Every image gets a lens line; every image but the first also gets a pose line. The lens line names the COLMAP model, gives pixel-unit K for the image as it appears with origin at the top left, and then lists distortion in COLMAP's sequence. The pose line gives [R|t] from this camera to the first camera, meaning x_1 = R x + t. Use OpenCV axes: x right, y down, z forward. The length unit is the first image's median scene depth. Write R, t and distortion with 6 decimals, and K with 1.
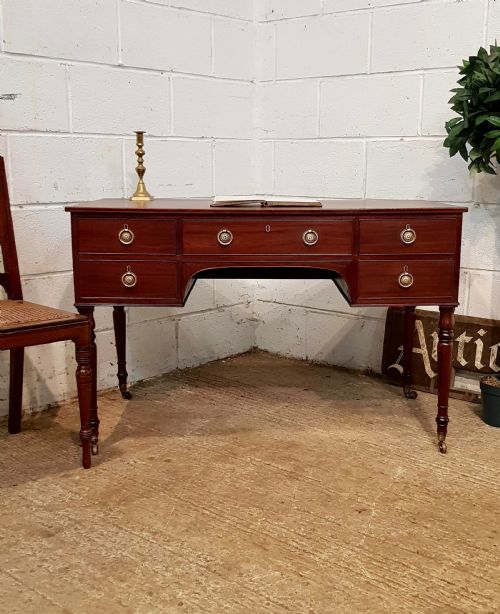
lens RADIAL K [[815.0, 0, 265.7], [0, 815.0, 329.1], [0, 0, 1]] dist [0.124714, -0.294826]
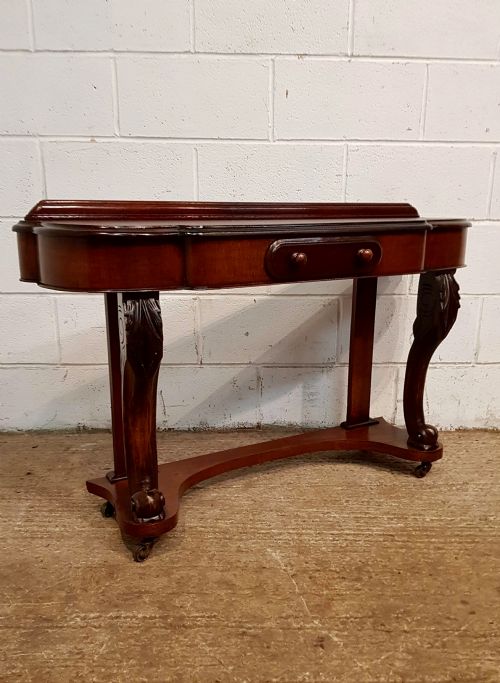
lens RADIAL K [[643.5, 0, 268.2], [0, 643.5, 381.4], [0, 0, 1]] dist [0.087756, -0.155060]
pose [[0.738558, -0.183787, 0.648656, -0.240341], [0.137792, 0.982966, 0.121619, -0.077273], [-0.659959, -0.000443, 0.751301, 0.597224]]
